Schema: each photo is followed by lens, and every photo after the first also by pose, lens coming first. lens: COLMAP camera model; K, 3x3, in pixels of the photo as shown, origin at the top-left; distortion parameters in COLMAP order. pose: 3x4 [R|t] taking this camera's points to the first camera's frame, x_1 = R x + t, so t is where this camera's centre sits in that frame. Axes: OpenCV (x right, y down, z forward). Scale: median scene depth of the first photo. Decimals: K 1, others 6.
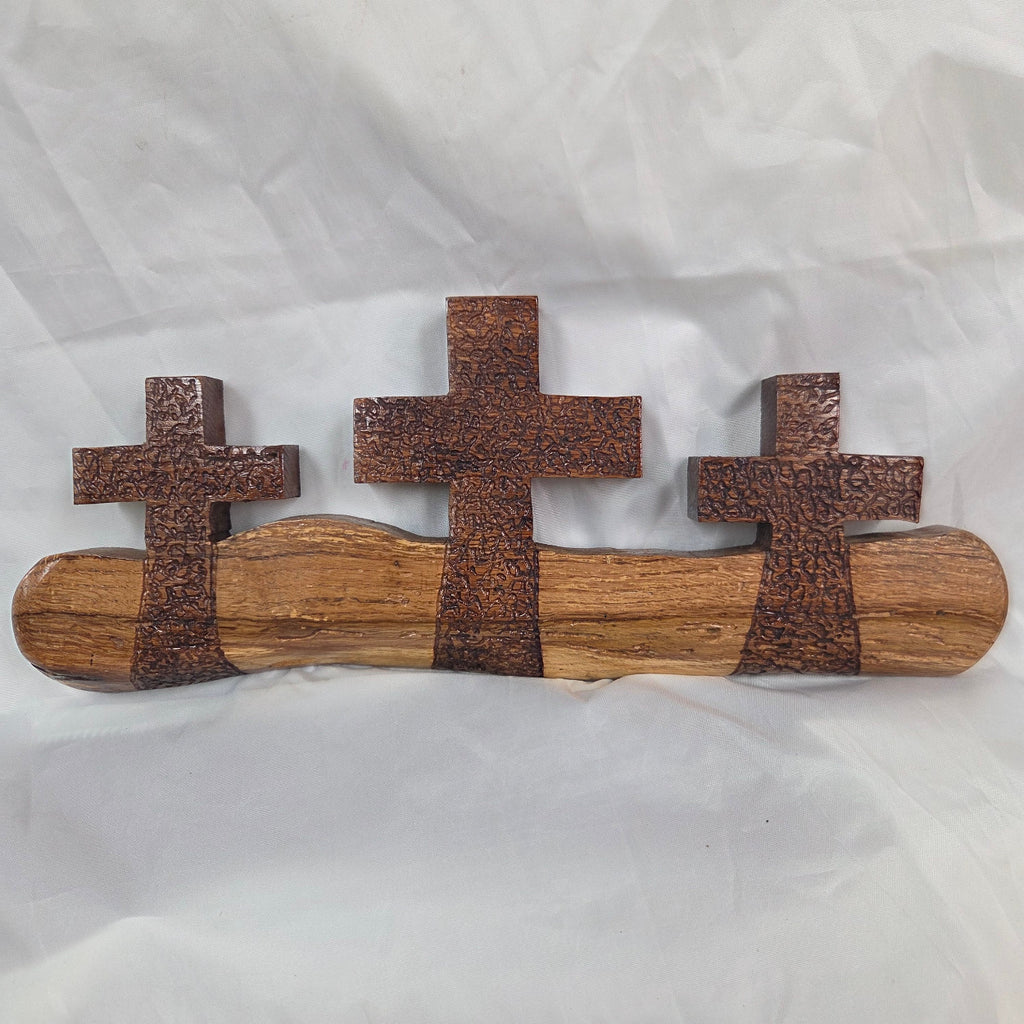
lens RADIAL K [[937.6, 0, 535.1], [0, 937.6, 503.7], [0, 0, 1]] dist [0.010727, 0.000000]
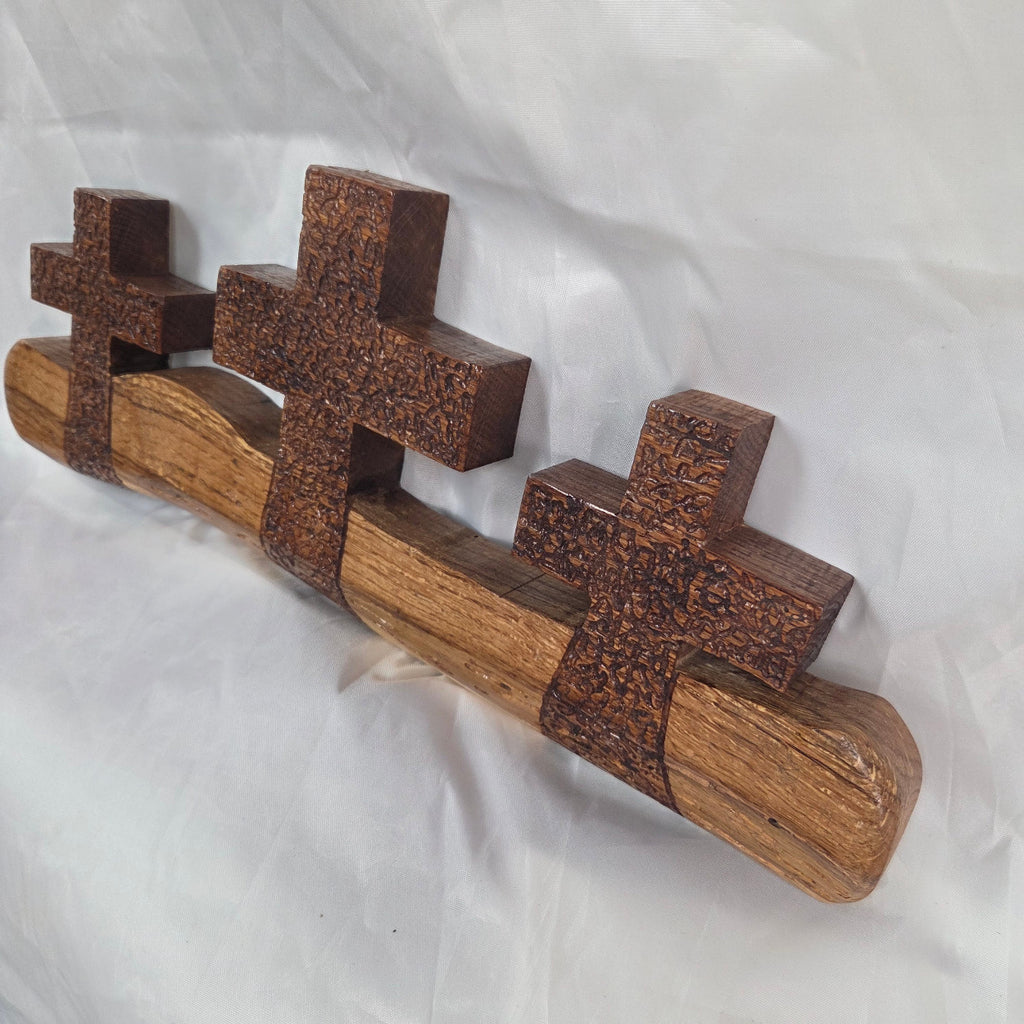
lens RADIAL K [[937.6, 0, 535.2], [0, 937.6, 521.6], [0, 0, 1]] dist [0.010727, 0.000000]
pose [[0.807920, 0.381768, -0.448908, 0.511519], [-0.223479, 0.903363, 0.366049, -0.278610], [0.545273, -0.195417, 0.815162, 0.413527]]
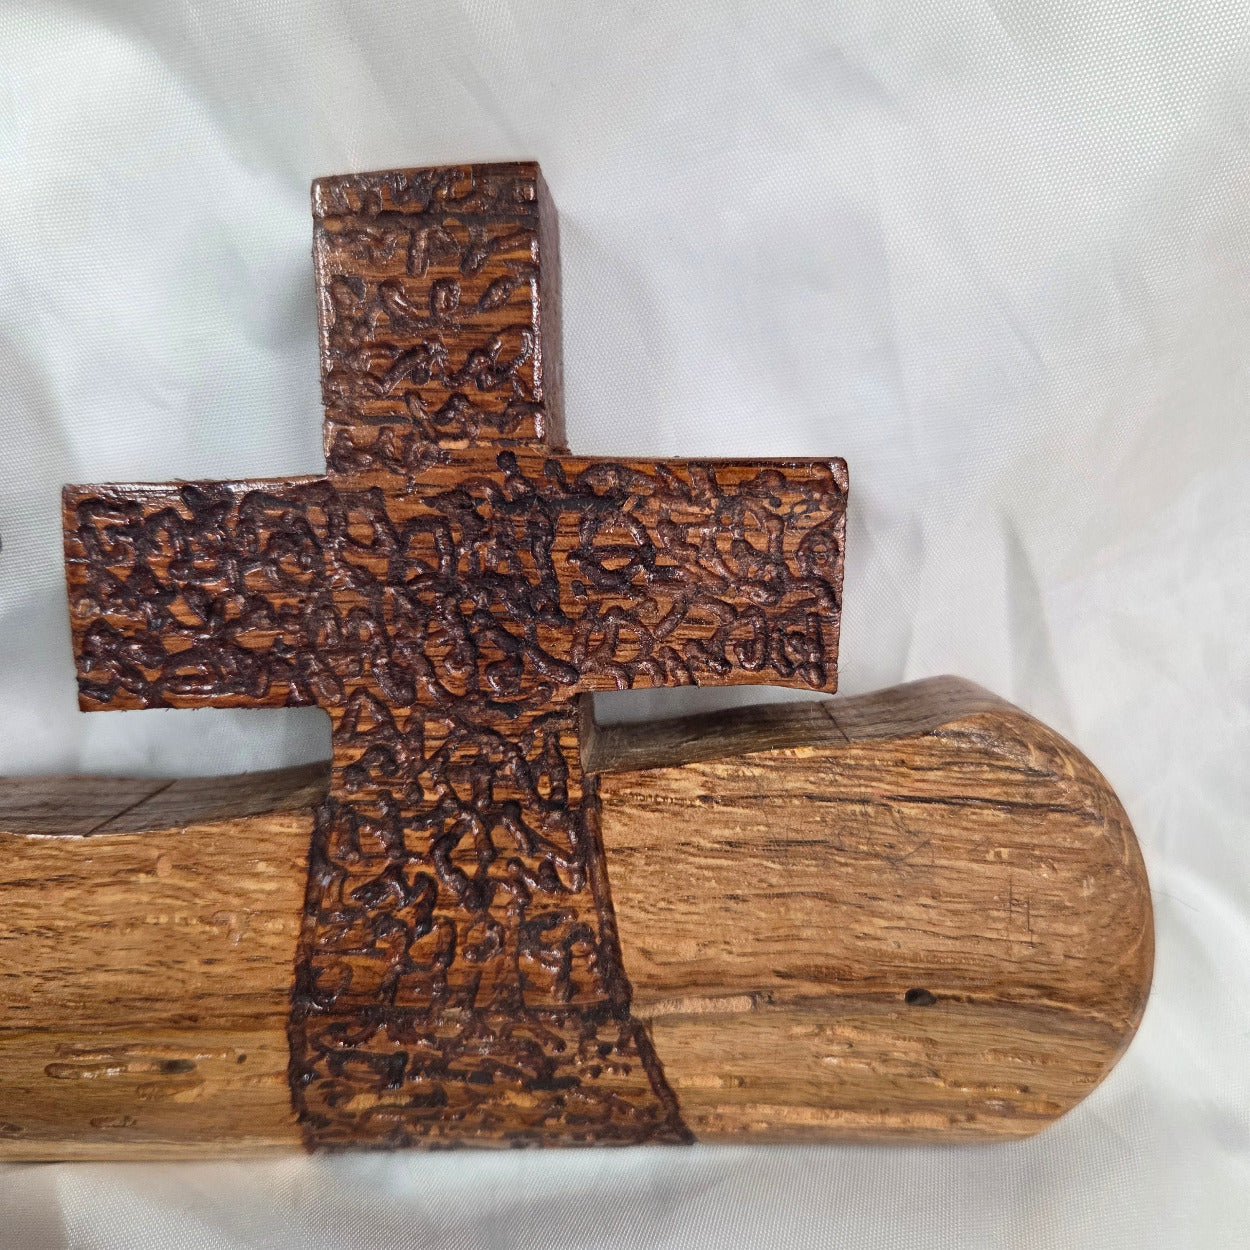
lens RADIAL K [[1190.6, 0, 636.9], [0, 1190.6, 681.1], [0, 0, 1]] dist [-0.010385, 0.000000]
pose [[0.999362, -0.030272, -0.018969, 0.353673], [0.031611, 0.996698, 0.074788, -0.012133], [0.016643, -0.075340, 0.997019, 0.637844]]
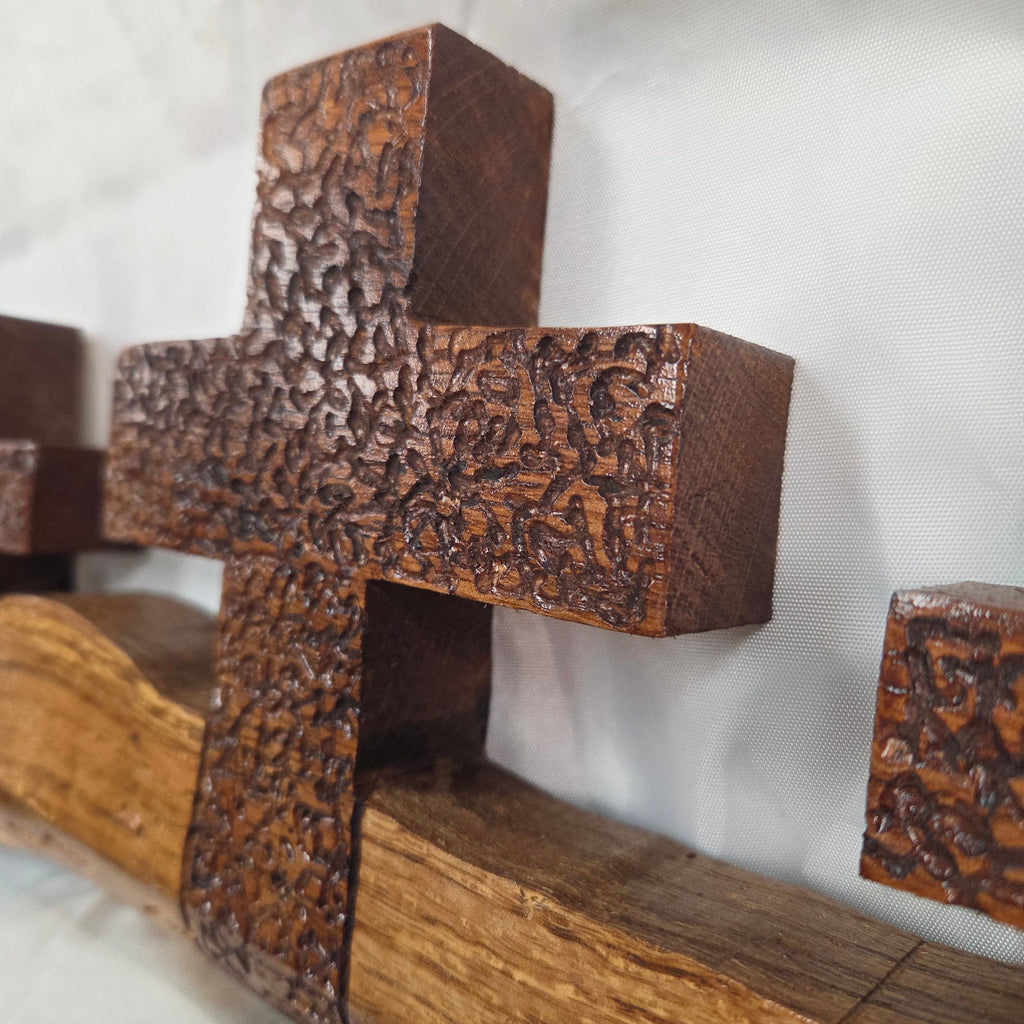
lens RADIAL K [[975.4, 0, 523.6], [0, 975.4, 525.7], [0, 0, 1]] dist [-0.010385, 0.000000]
pose [[0.776166, 0.102108, -0.622206, 0.248388], [-0.115454, 0.993132, 0.018957, -0.059114], [0.619869, 0.057122, 0.782624, 0.763550]]
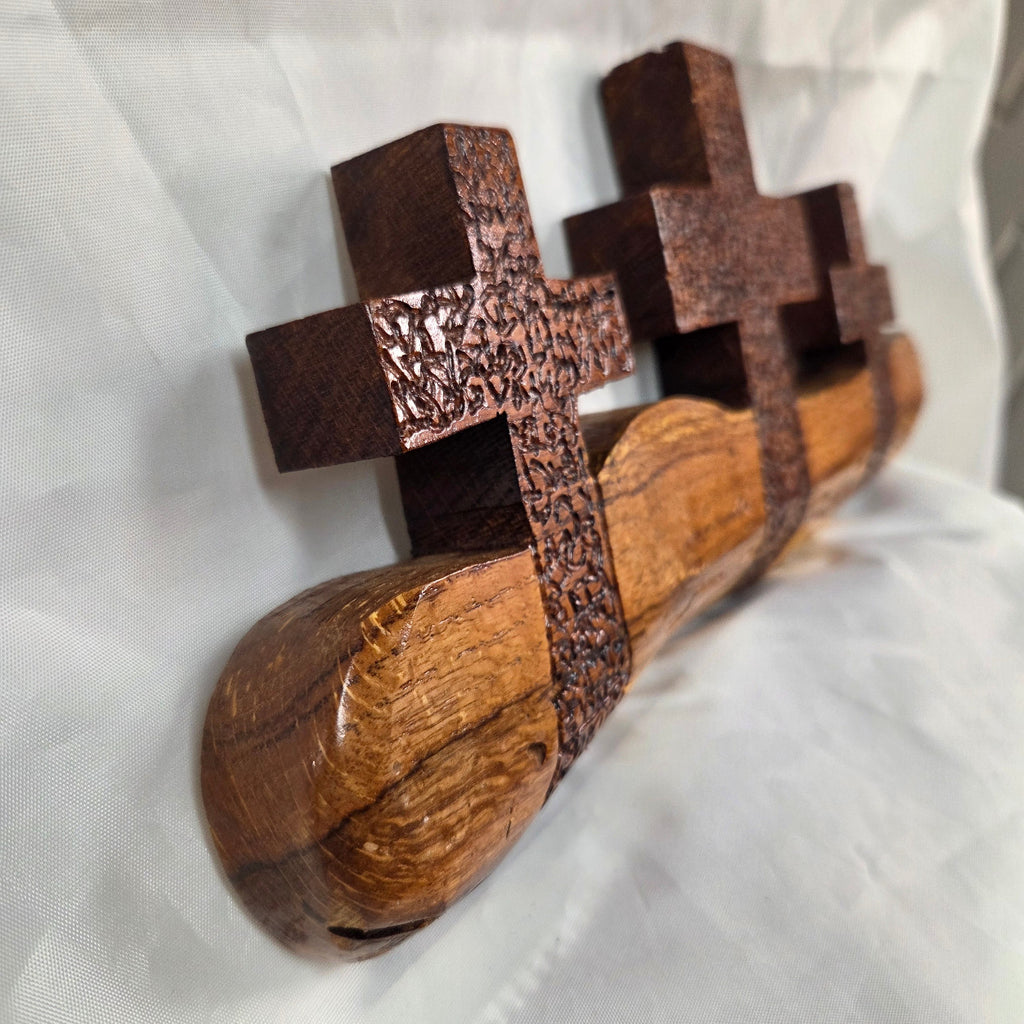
lens RADIAL K [[975.4, 0, 516.6], [0, 975.4, 517.7], [0, 0, 1]] dist [-0.010385, 0.000000]
pose [[0.513104, -0.232795, 0.826154, -0.791588], [0.248973, 0.961502, 0.116302, -0.007946], [-0.821423, 0.146015, 0.551311, 0.755257]]
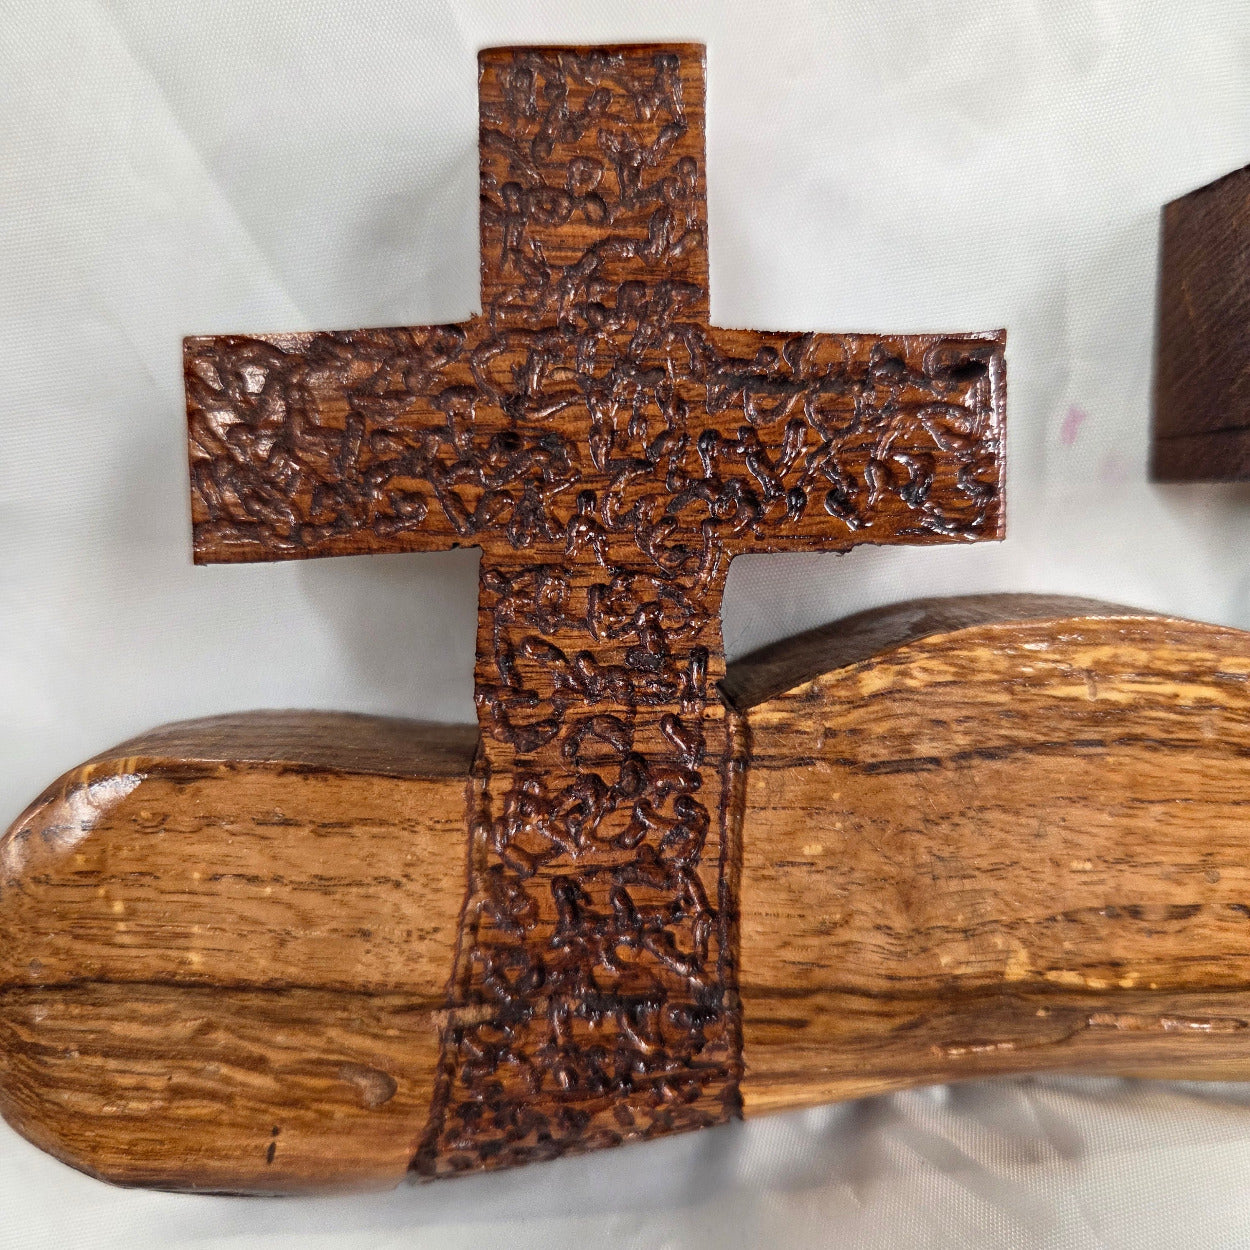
lens RADIAL K [[1144.5, 0, 563.2], [0, 1144.5, 652.0], [0, 0, 1]] dist [0.010727, 0.000000]
pose [[0.998645, -0.007798, 0.051444, -0.407162], [0.003587, 0.996670, 0.081456, -0.000535], [-0.051908, -0.081162, 0.995348, 0.687545]]
